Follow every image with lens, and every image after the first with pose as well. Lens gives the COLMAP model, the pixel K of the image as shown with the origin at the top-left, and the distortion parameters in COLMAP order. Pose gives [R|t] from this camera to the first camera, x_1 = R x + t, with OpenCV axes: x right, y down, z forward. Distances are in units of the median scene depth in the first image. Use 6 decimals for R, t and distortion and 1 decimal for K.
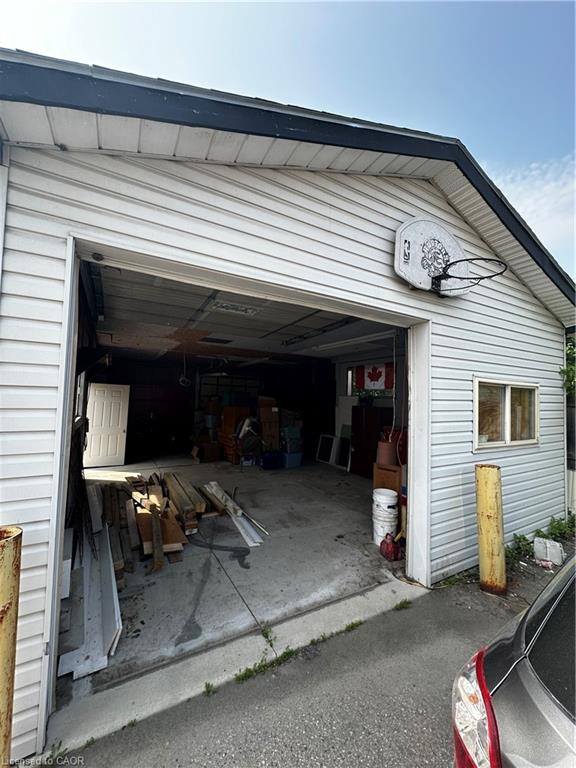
lens RADIAL K [[304.9, 0, 283.9], [0, 304.9, 384.3], [0, 0, 1]] dist [-0.000776, 0.000028]
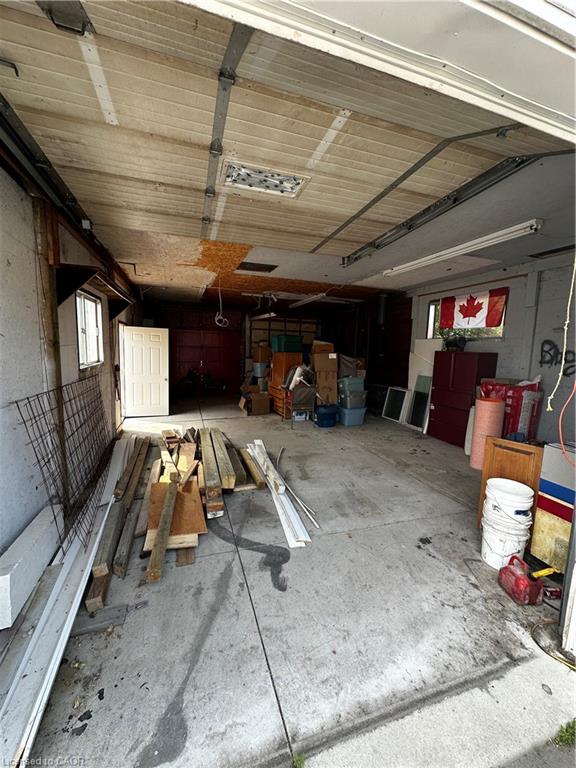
lens RADIAL K [[304.9, 0, 286.6], [0, 304.9, 383.5], [0, 0, 1]] dist [-0.000776, 0.000028]
pose [[0.982897, 0.017027, -0.183367, 0.001110], [0.013010, 0.986808, 0.161369, 0.029476], [0.183695, -0.160994, 0.969710, 0.230537]]
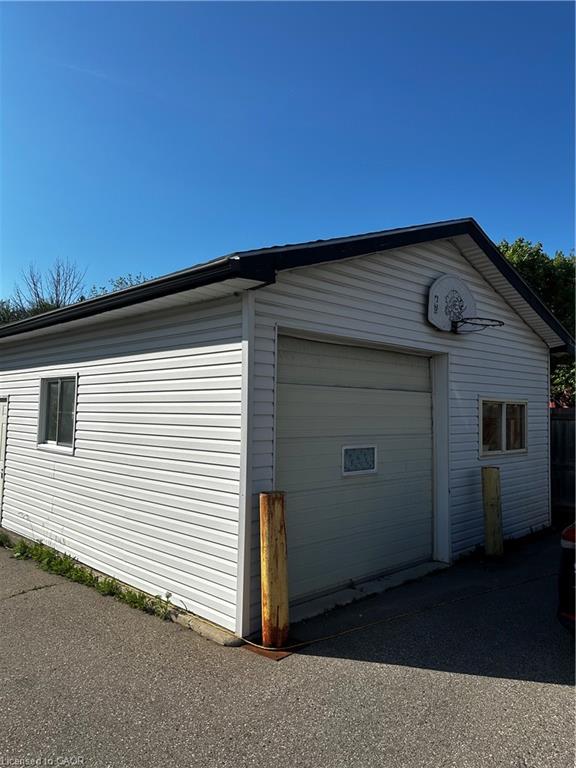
lens RADIAL K [[550.0, 0, 286.3], [0, 550.0, 385.4], [0, 0, 1]] dist [0.058976, -0.005015]
pose [[0.966562, -0.003201, 0.256413, -0.809599], [0.001920, 0.999984, 0.005248, -0.098528], [-0.256426, -0.004581, 0.966553, -1.105660]]
